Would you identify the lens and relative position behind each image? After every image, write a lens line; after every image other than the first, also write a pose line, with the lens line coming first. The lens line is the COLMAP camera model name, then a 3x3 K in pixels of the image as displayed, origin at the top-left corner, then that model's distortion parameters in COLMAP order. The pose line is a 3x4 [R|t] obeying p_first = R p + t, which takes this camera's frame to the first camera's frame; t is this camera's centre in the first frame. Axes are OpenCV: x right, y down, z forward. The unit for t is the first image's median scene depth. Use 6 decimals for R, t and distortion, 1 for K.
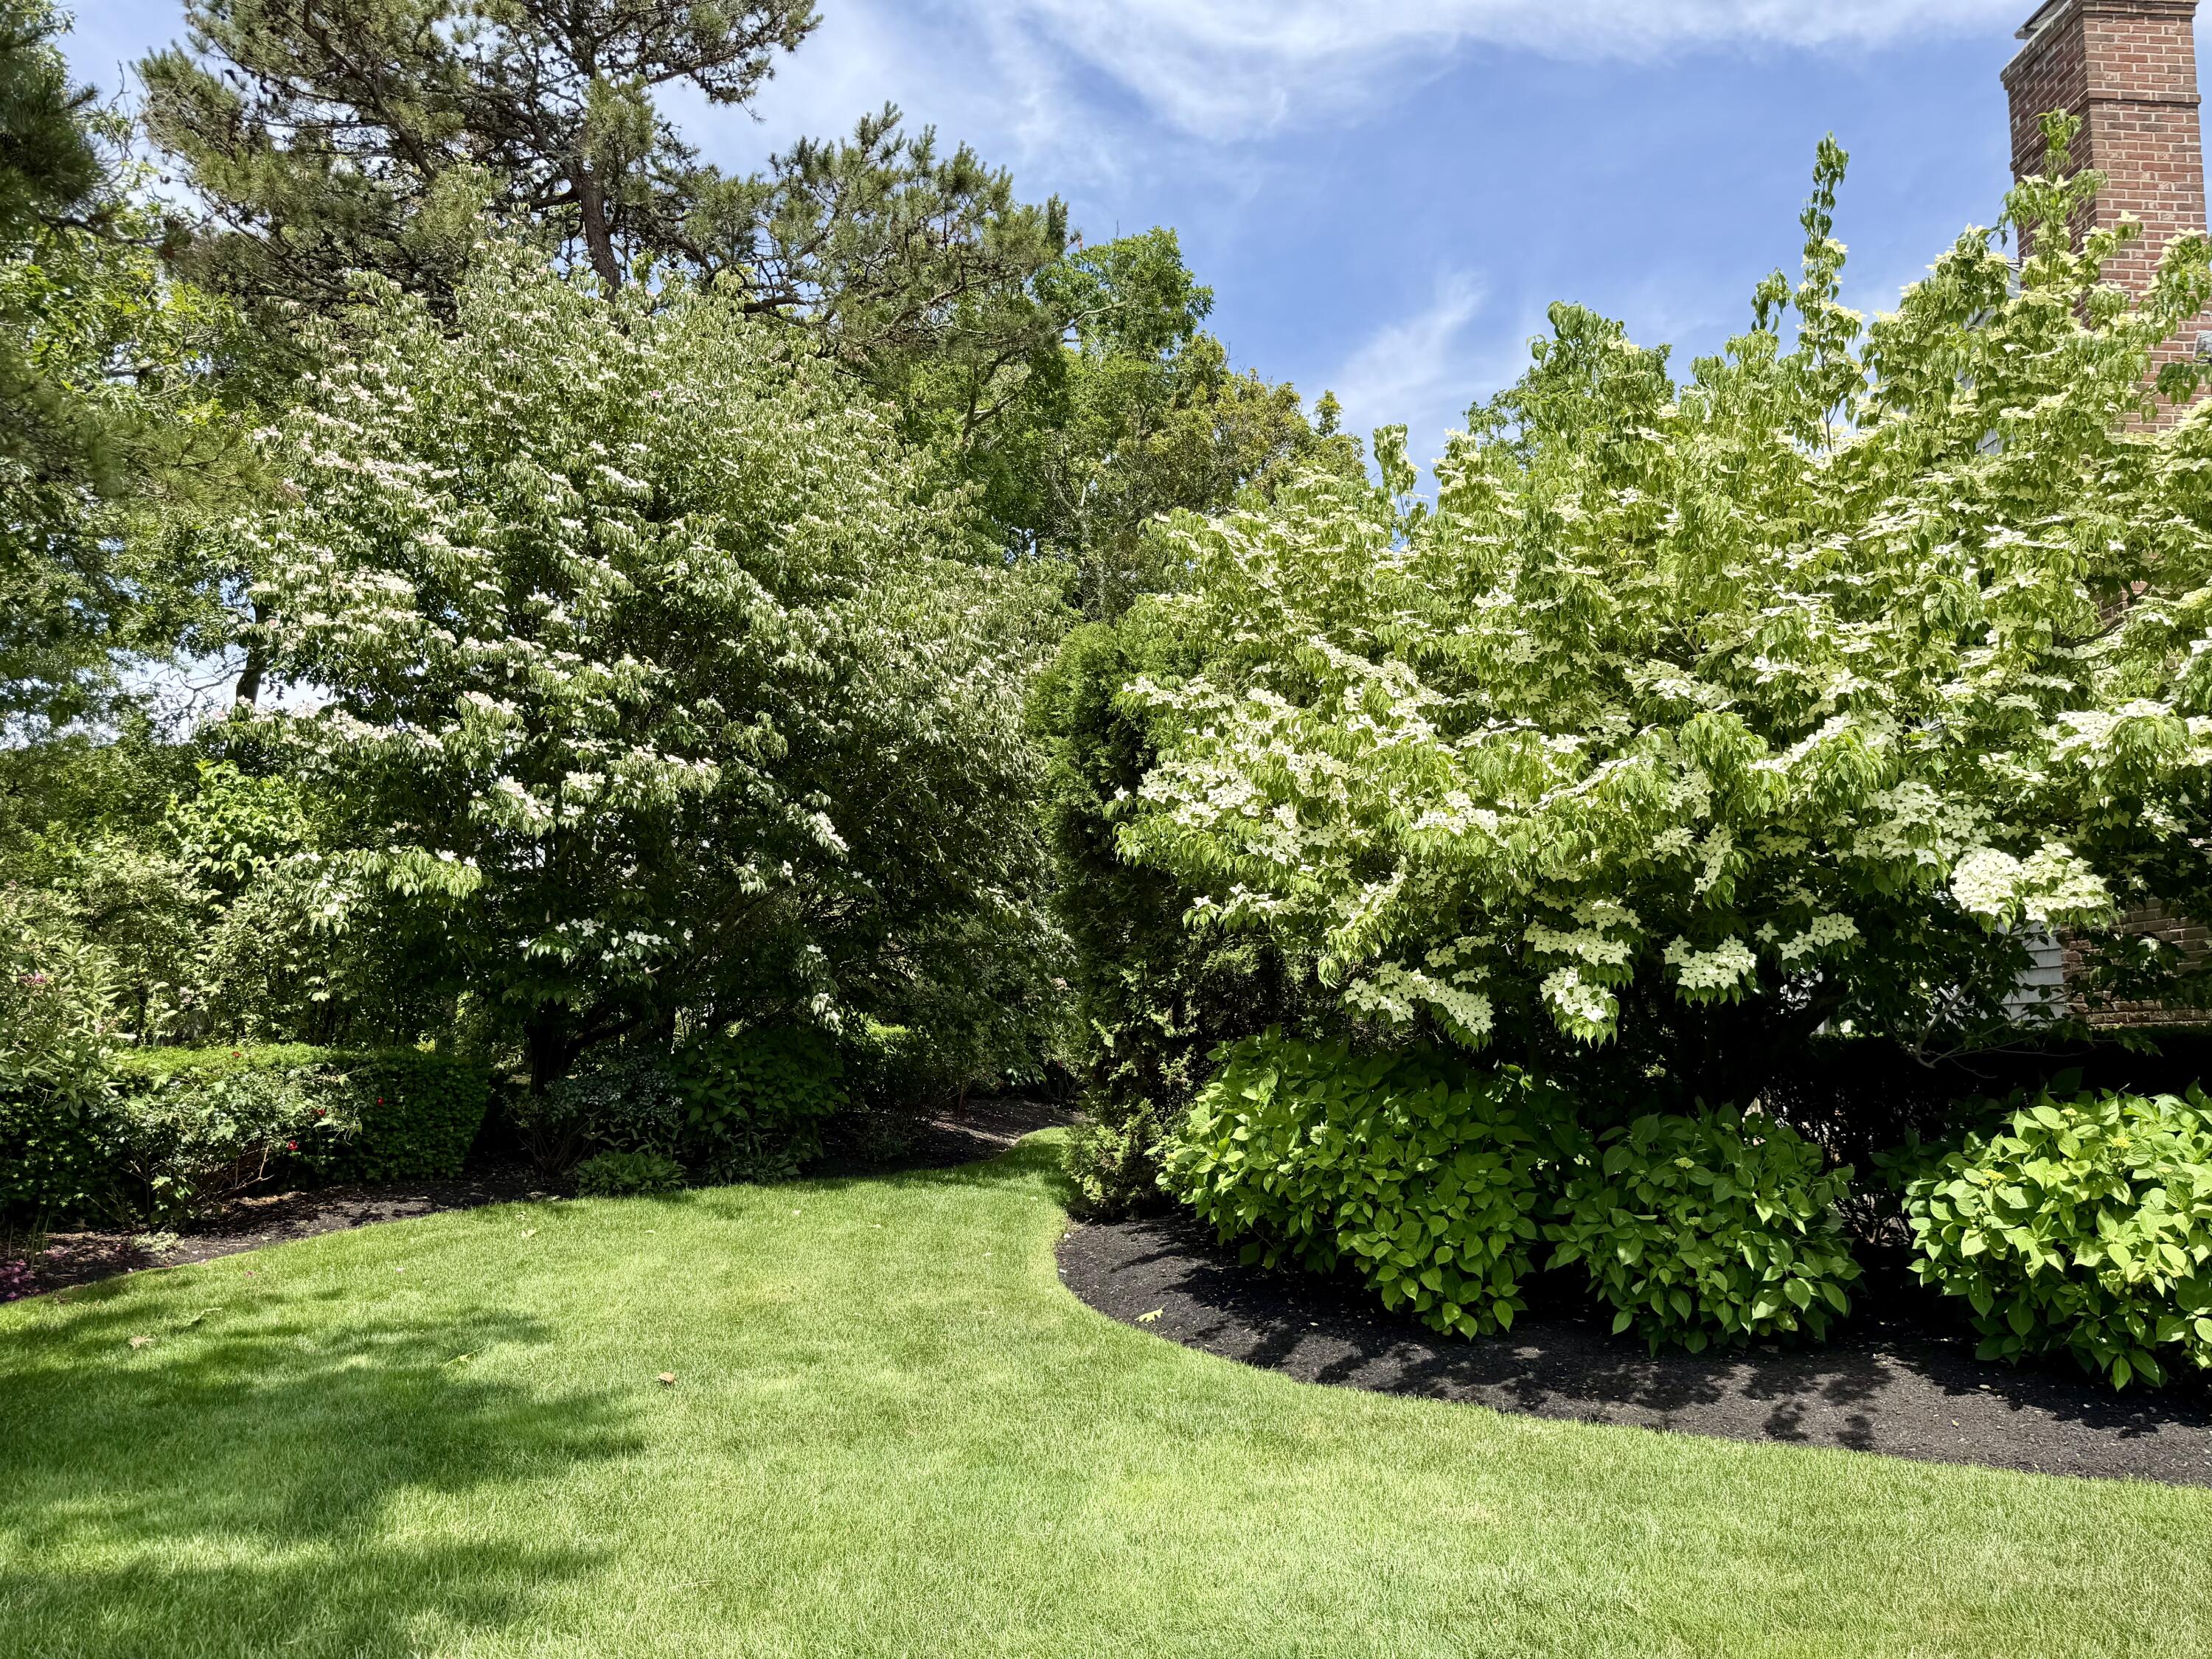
lens RADIAL K [[1552.4, 0, 1129.3], [0, 1552.4, 842.0], [0, 0, 1]] dist [0.037529, -0.041506]
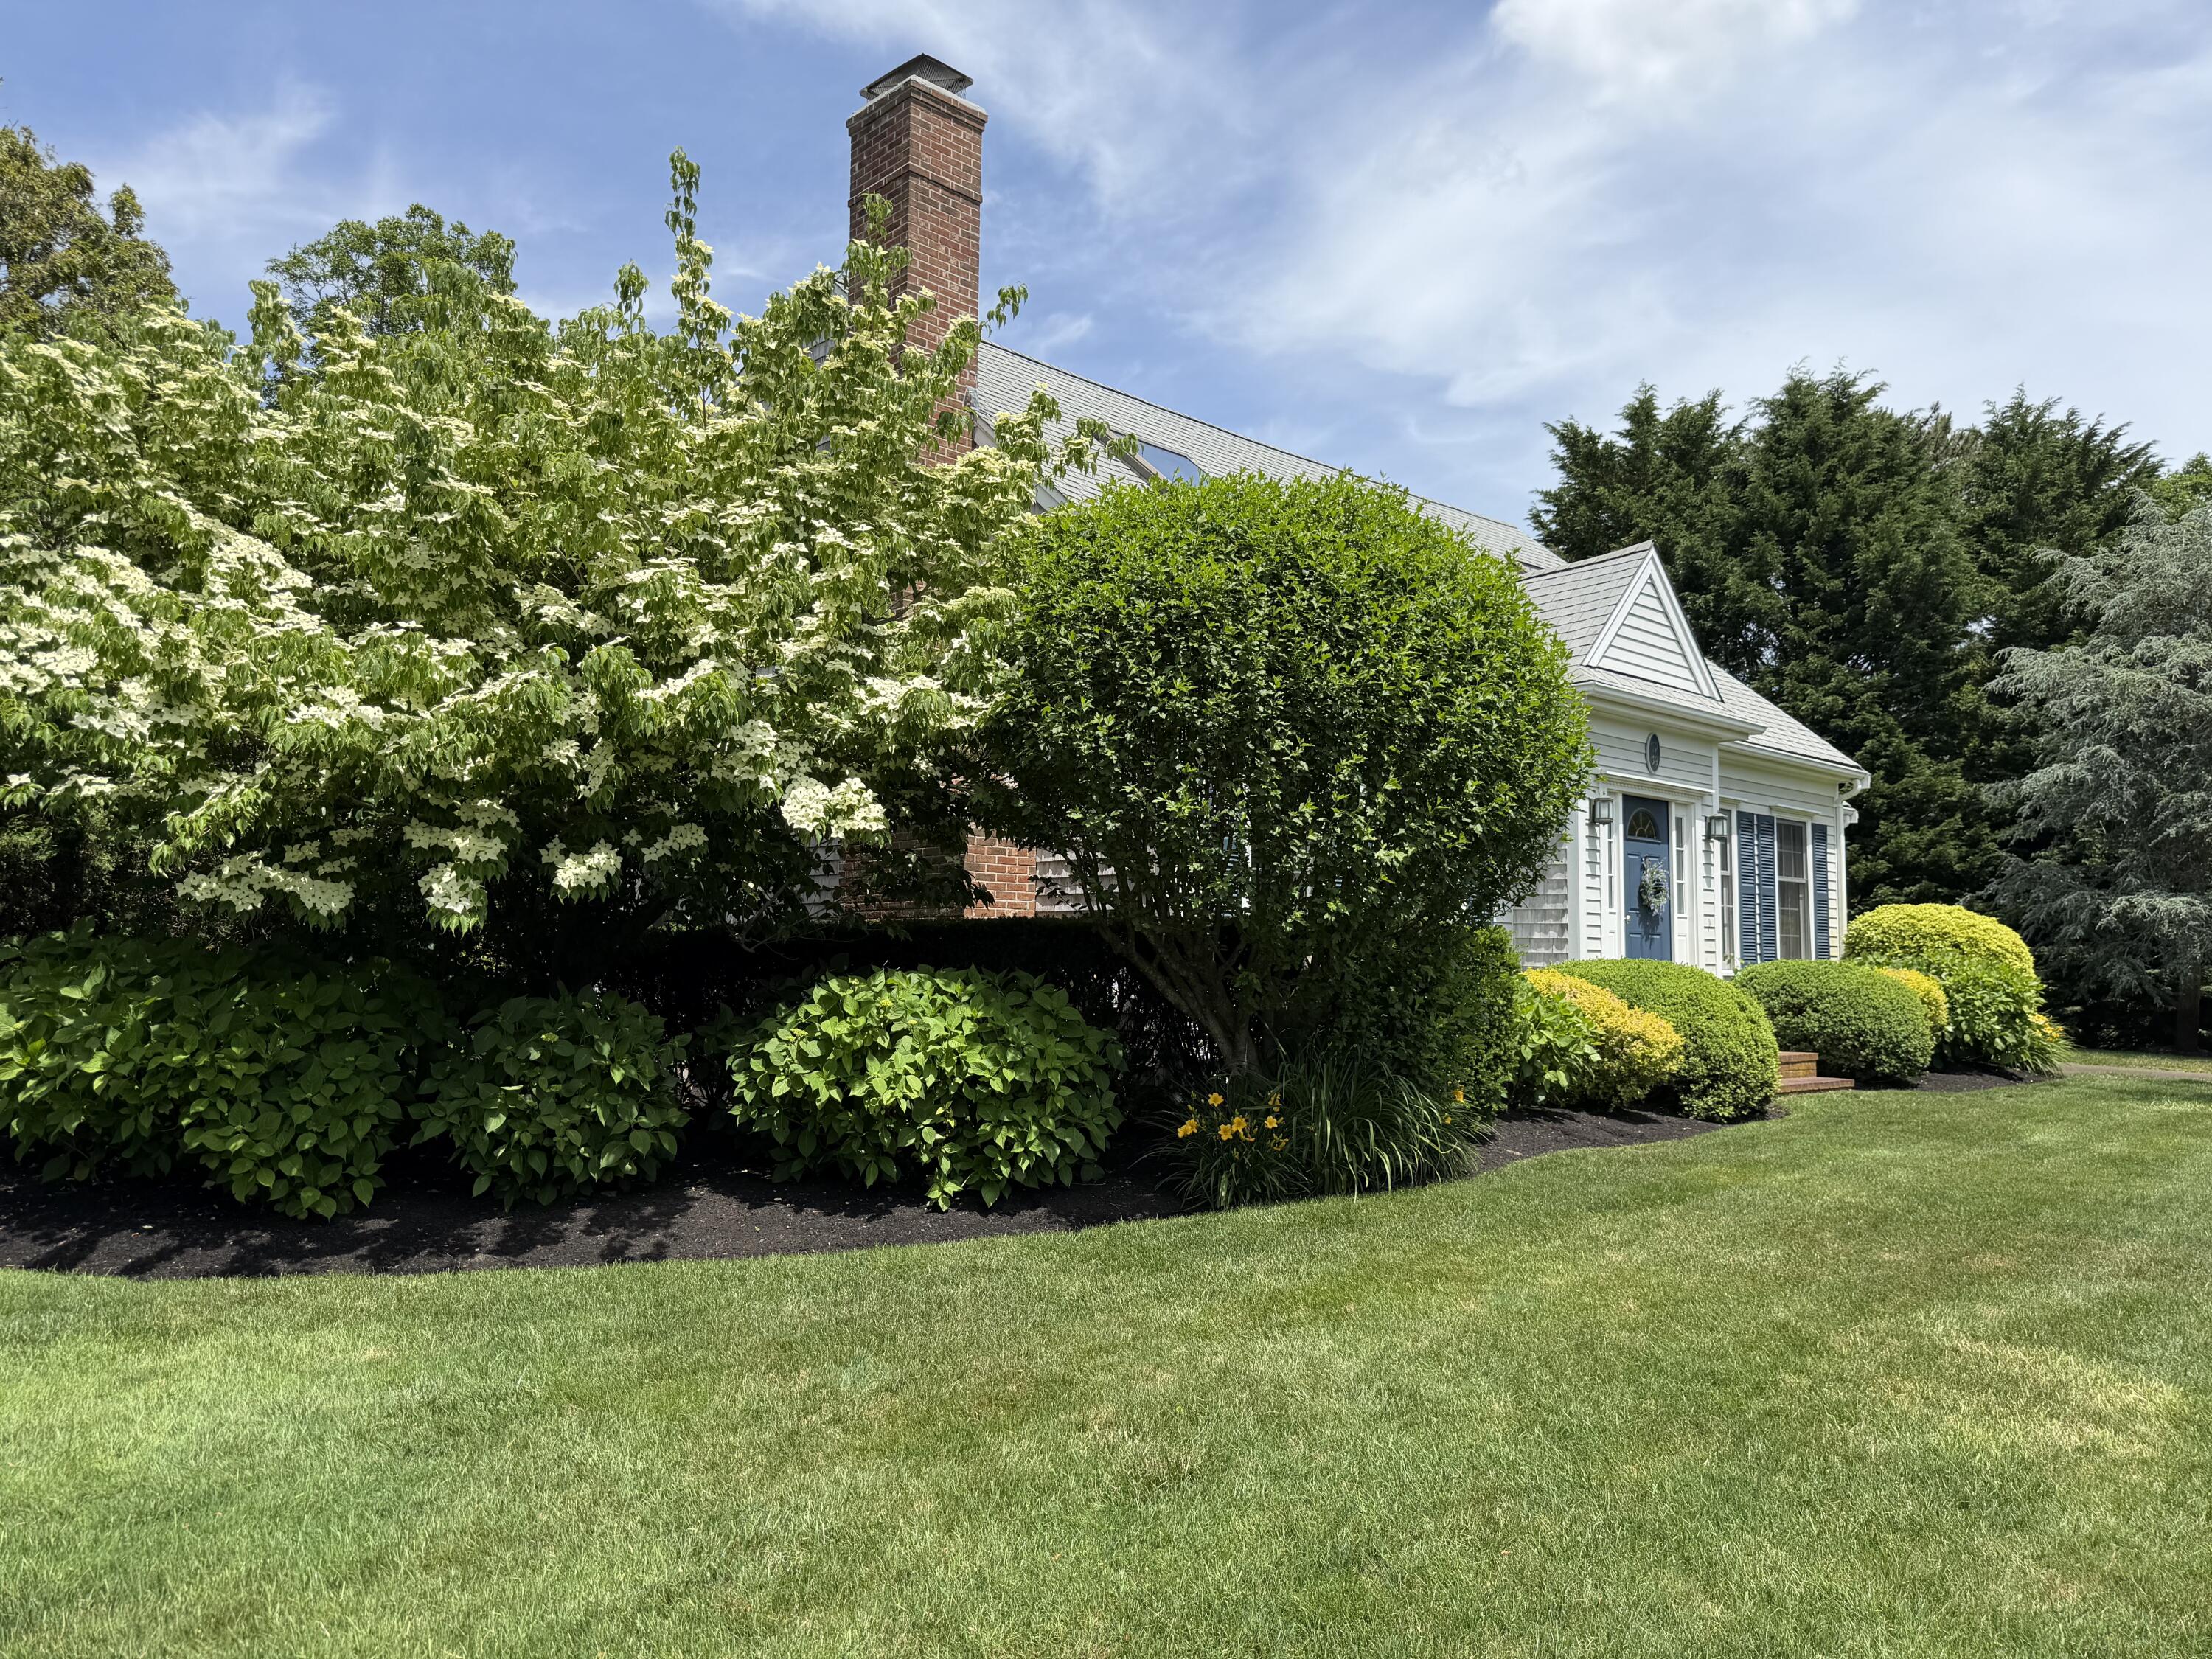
lens RADIAL K [[1552.4, 0, 1093.4], [0, 1552.4, 842.6], [0, 0, 1]] dist [0.037529, -0.041506]
pose [[0.747662, 0.042472, 0.662719, -0.097100], [-0.080887, 0.996347, 0.027401, 0.002632], [-0.659134, -0.074092, 0.748366, -0.083301]]
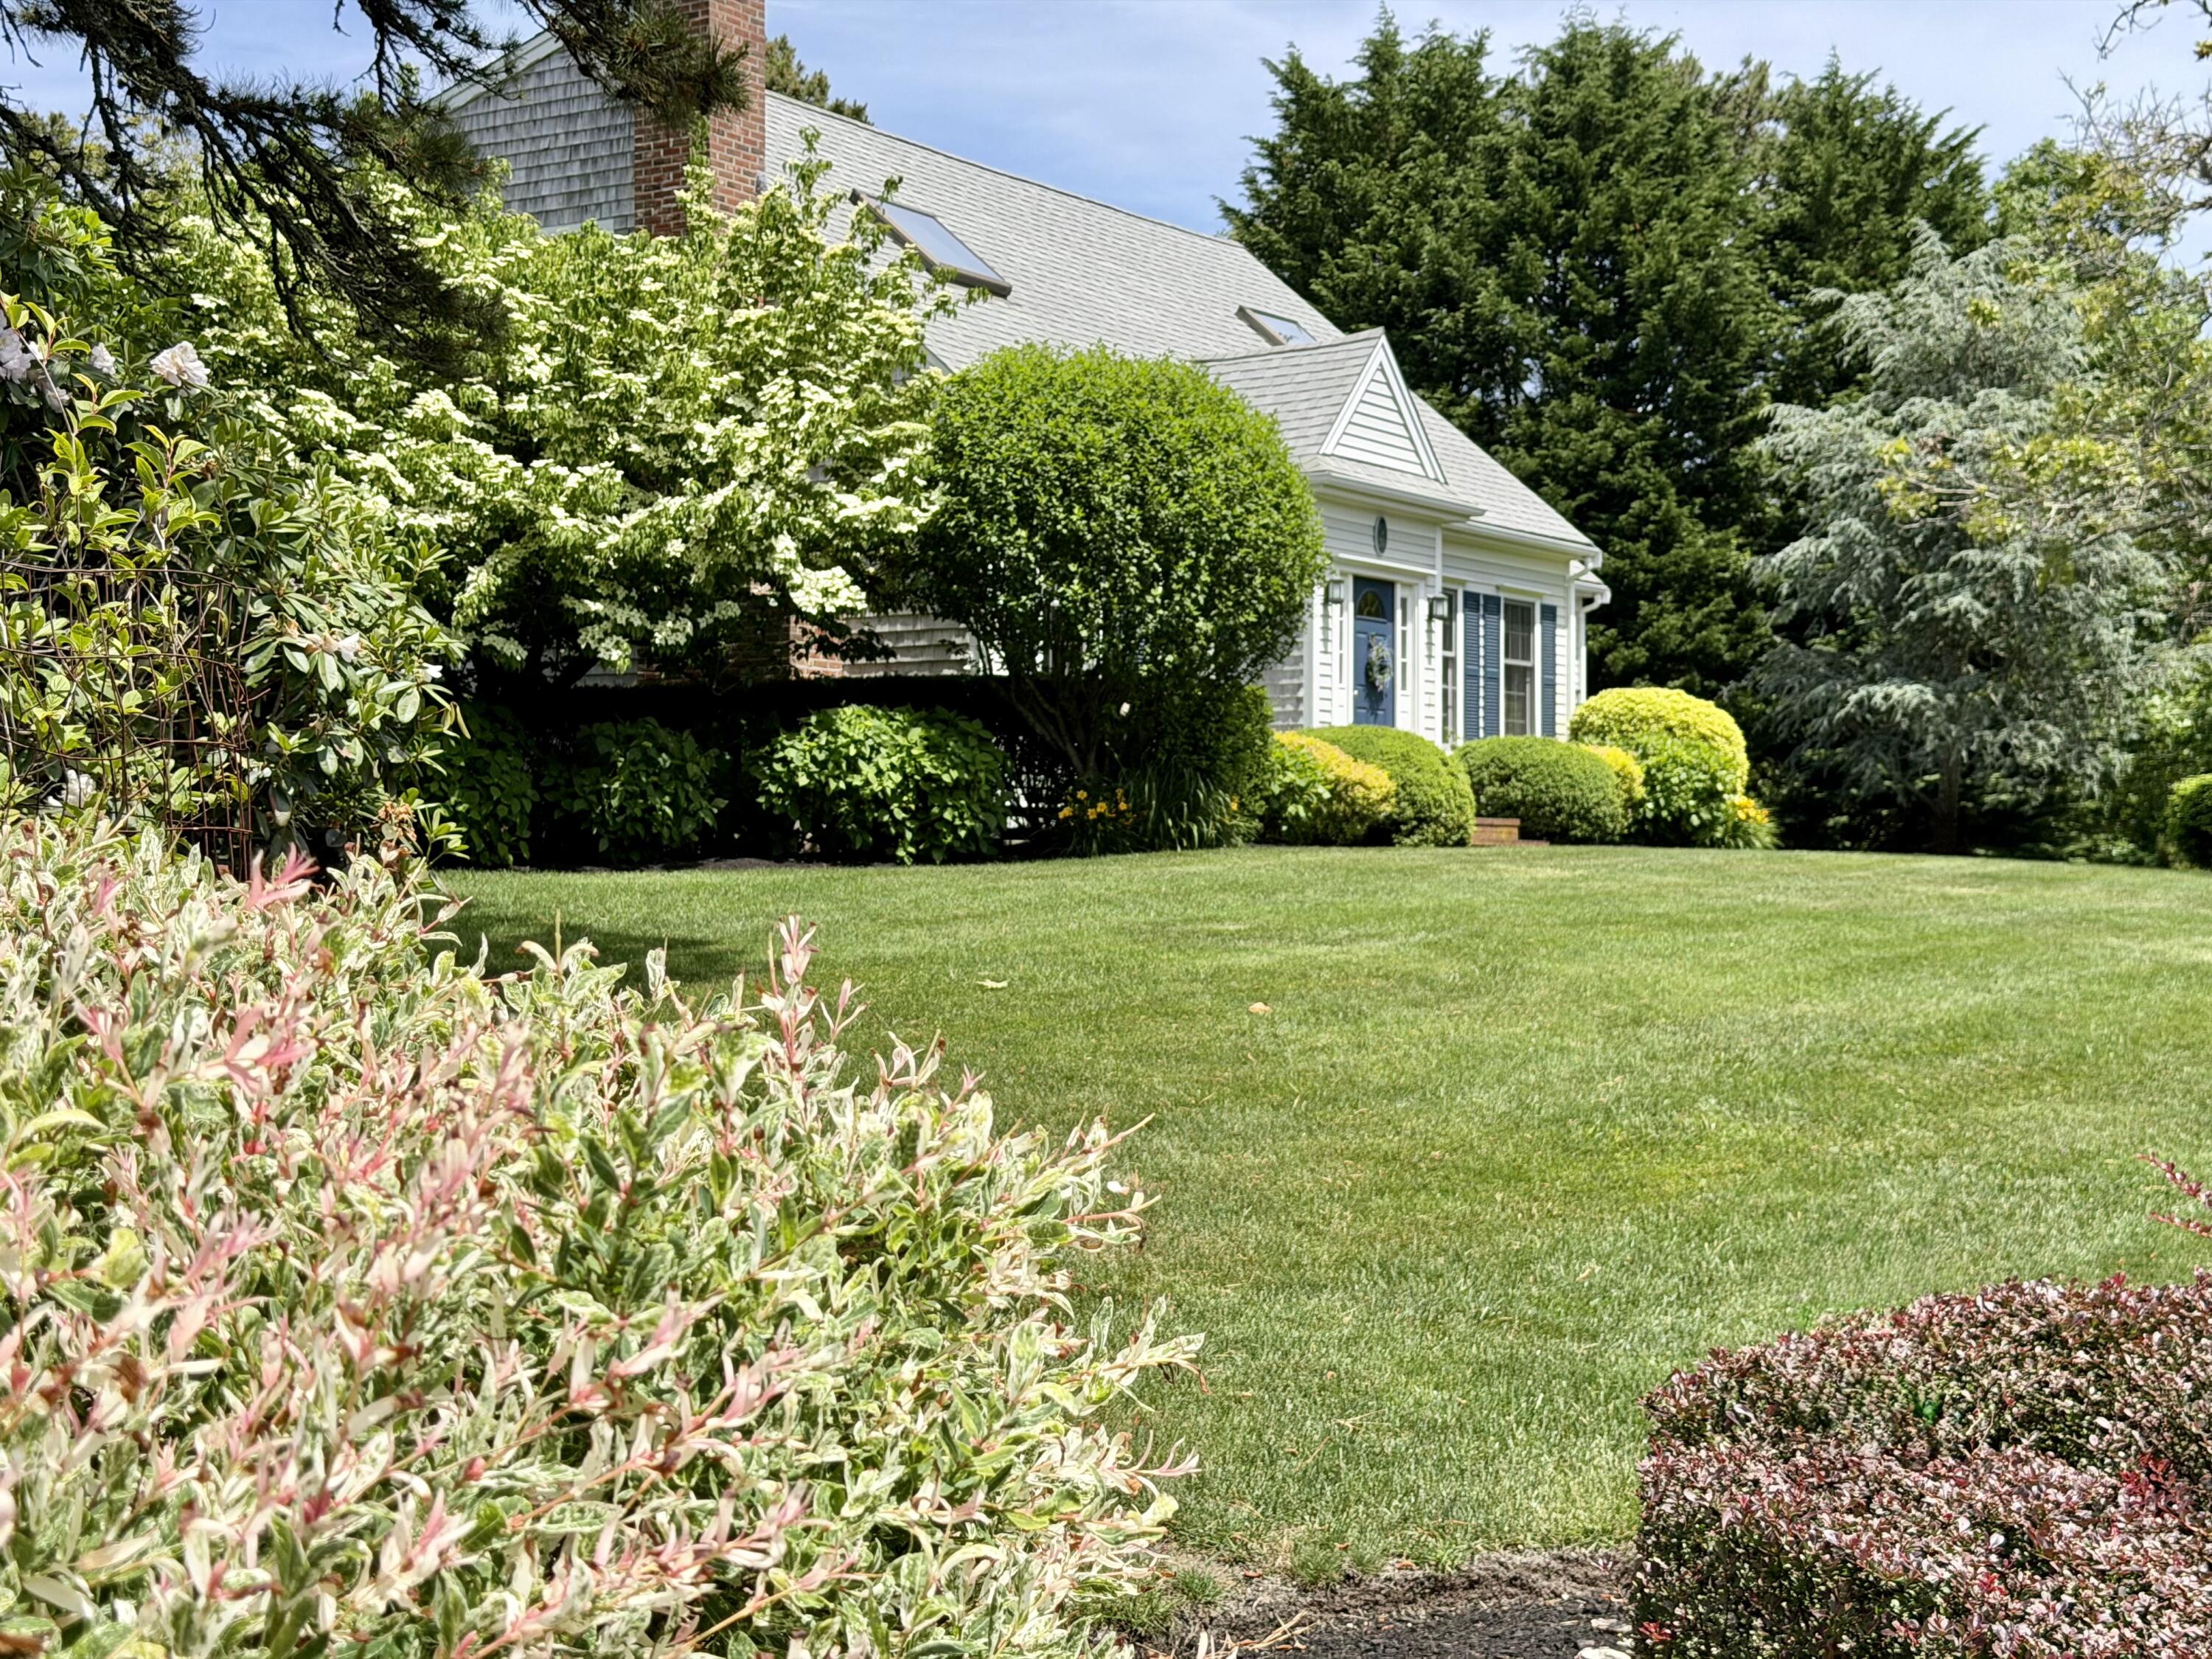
lens RADIAL K [[3123.8, 0, 1118.4], [0, 3123.8, 829.5], [0, 0, 1]] dist [0.043367, 0.000000]
pose [[0.559046, -0.005923, 0.829115, -1.916077], [-0.094658, 0.992981, 0.070918, 0.012386], [-0.823715, -0.118129, 0.554561, -1.133966]]
